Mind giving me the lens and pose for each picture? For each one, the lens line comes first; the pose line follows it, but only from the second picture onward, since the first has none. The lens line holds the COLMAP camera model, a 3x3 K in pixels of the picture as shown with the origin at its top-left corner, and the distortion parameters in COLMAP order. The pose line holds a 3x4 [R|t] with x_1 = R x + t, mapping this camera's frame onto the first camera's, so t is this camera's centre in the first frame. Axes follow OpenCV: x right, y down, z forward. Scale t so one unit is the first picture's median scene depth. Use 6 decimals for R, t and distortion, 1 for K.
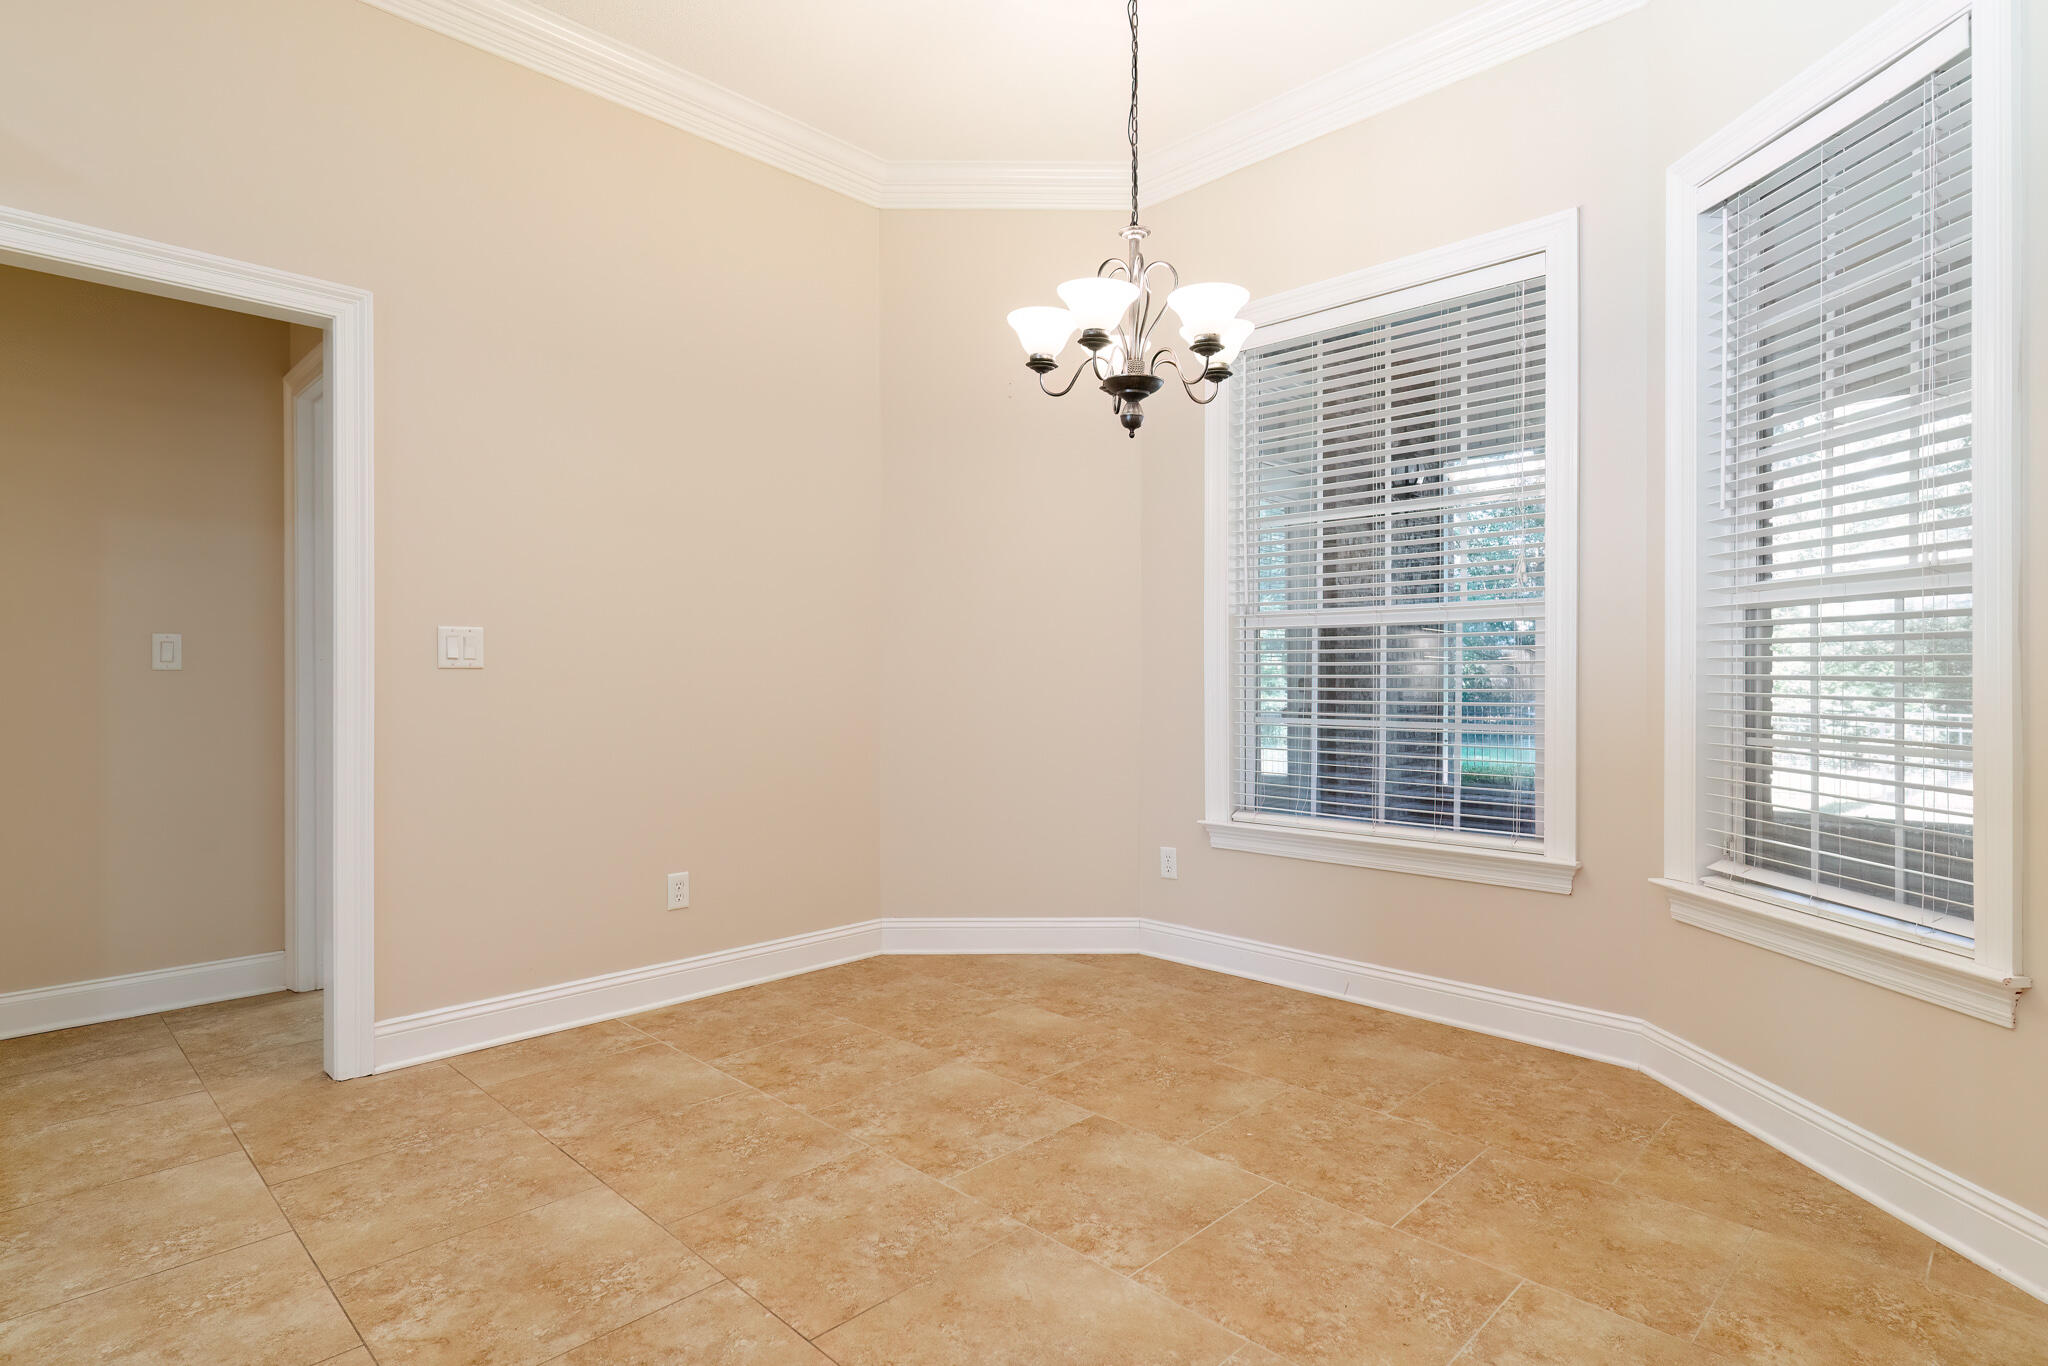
lens RADIAL K [[1050.1, 0, 1024.0], [0, 1050.1, 683.0], [0, 0, 1]] dist [0.000379, 0.000248]
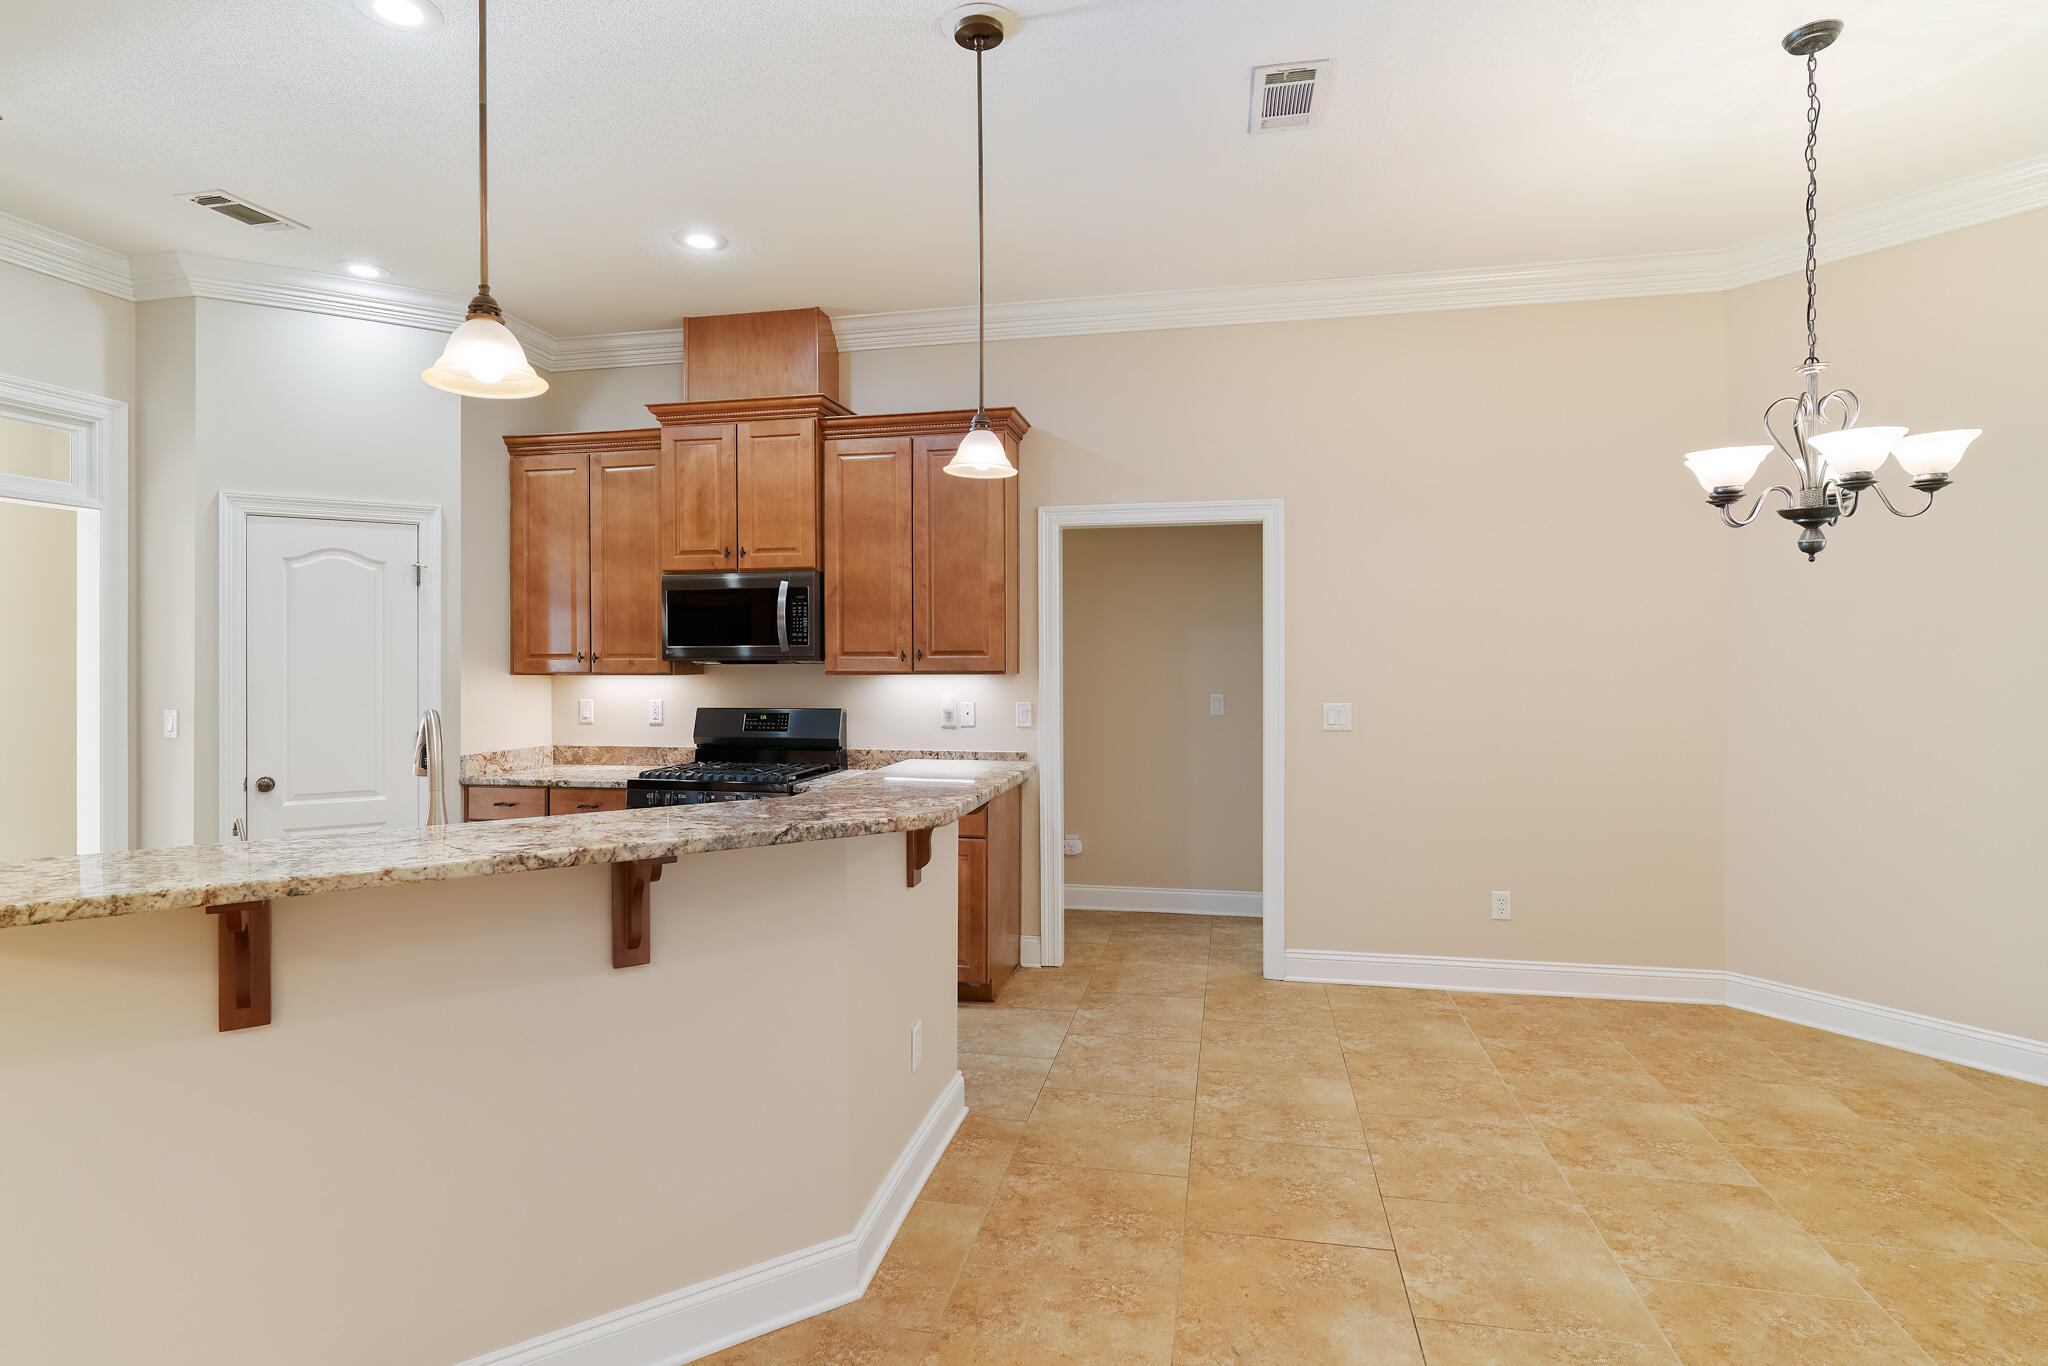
lens RADIAL K [[1030.1, 0, 1026.3], [0, 1030.1, 670.0], [0, 0, 1]] dist [-0.000546, 0.000282]
pose [[0.544943, 0.009862, -0.838415, 0.525993], [0.001481, 0.999918, 0.012724, -0.136872], [0.838472, -0.008176, 0.544884, -0.211855]]
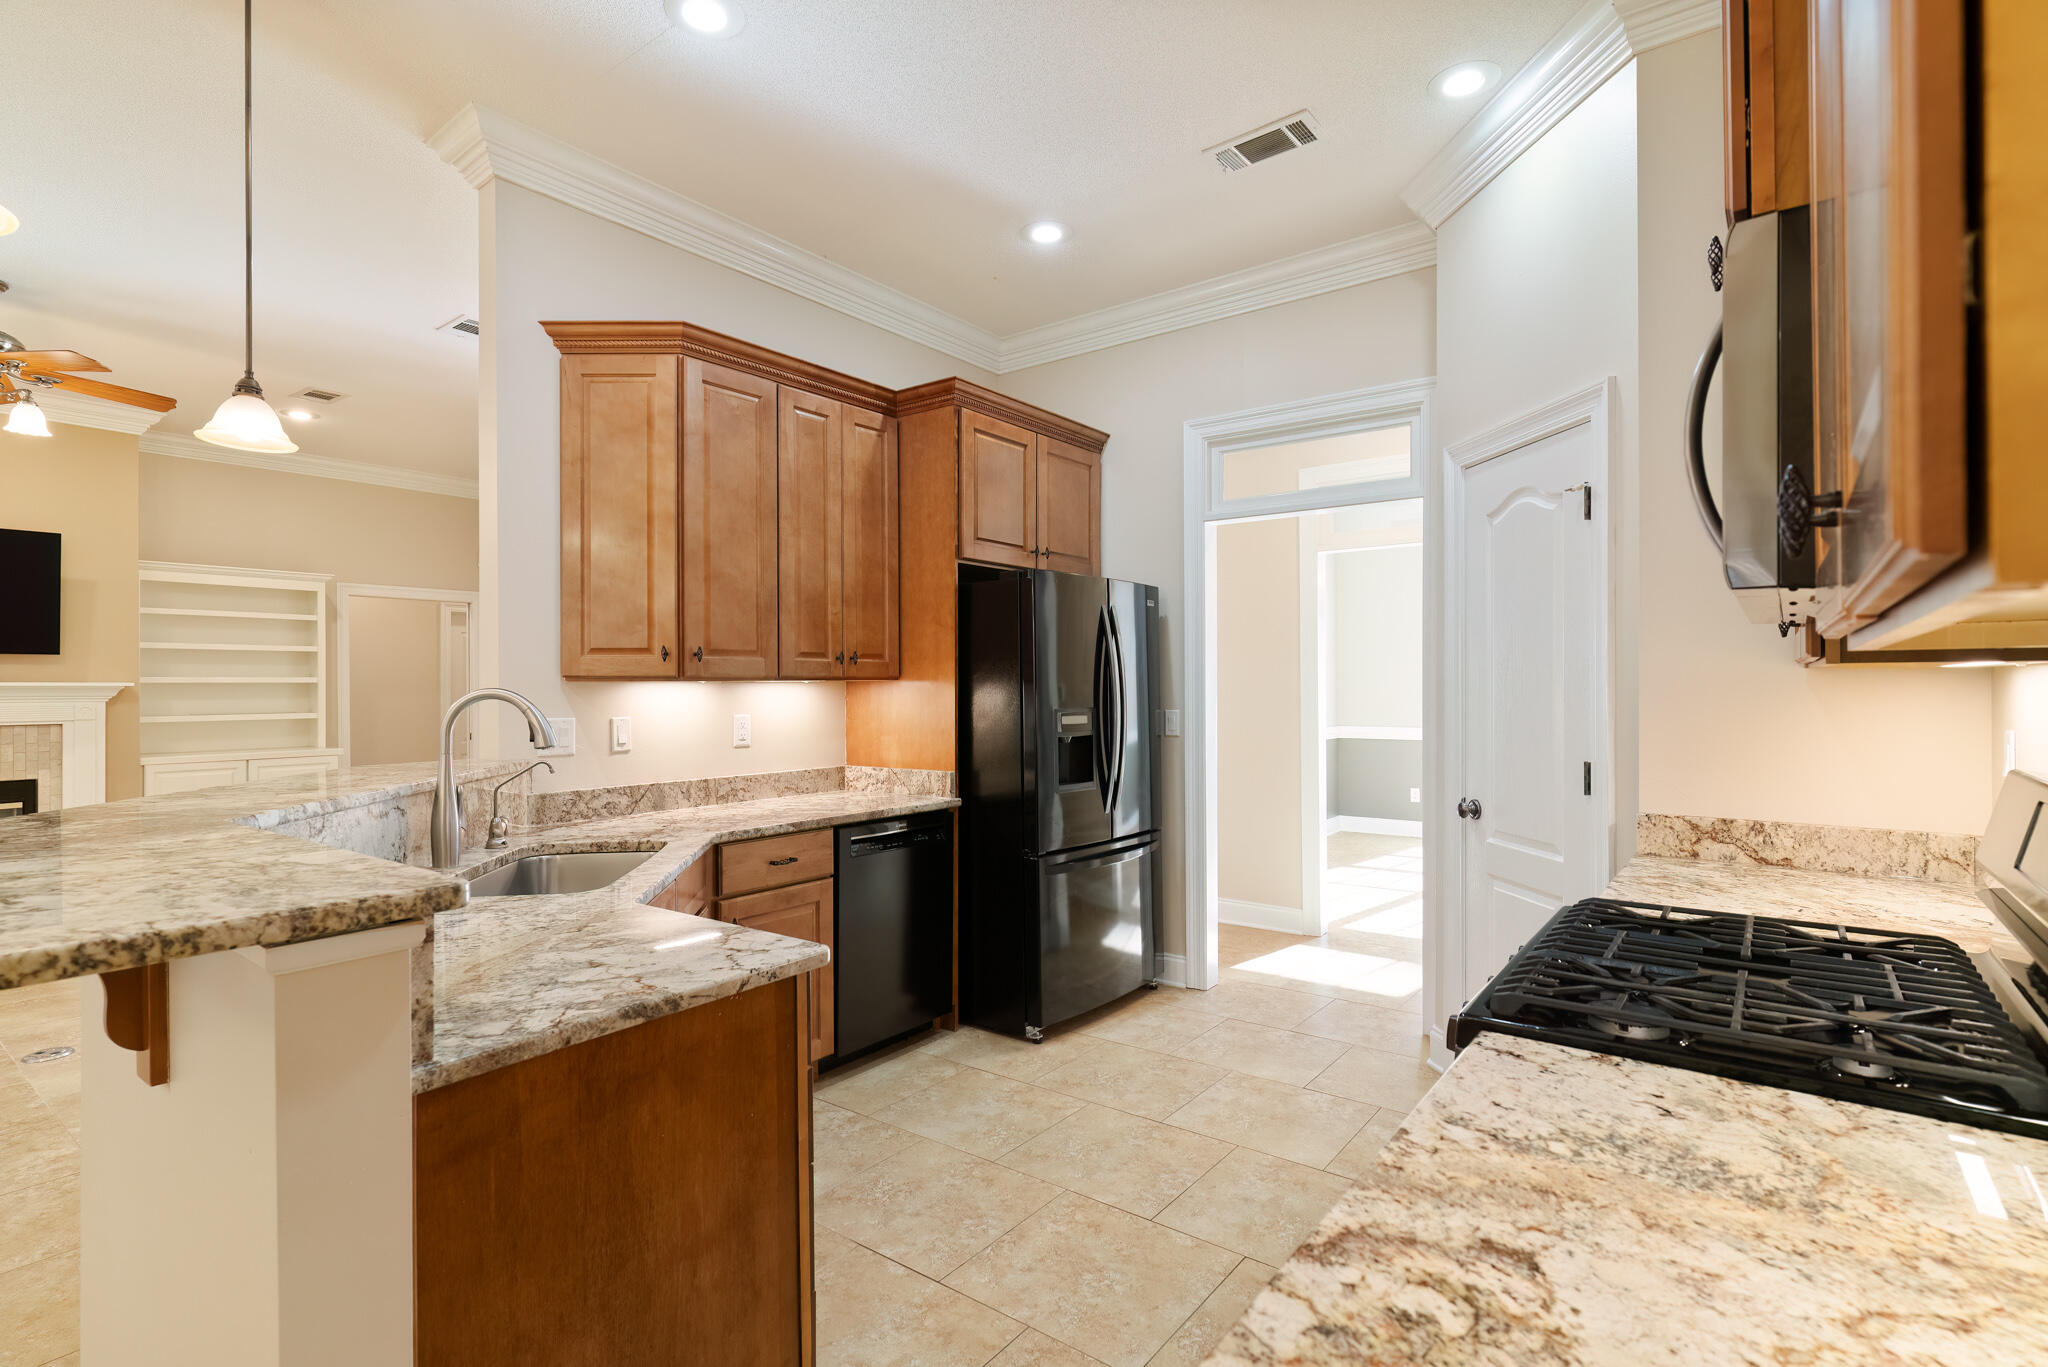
lens RADIAL K [[992.1, 0, 1024.0], [0, 992.1, 683.5], [0, 0, 1]] dist [0.003657, 0.000517]
pose [[-0.992547, 0.007666, -0.121621, -0.748644], [0.007871, 0.999968, -0.001210, -0.096533], [0.121608, -0.002158, -0.992576, 0.776896]]
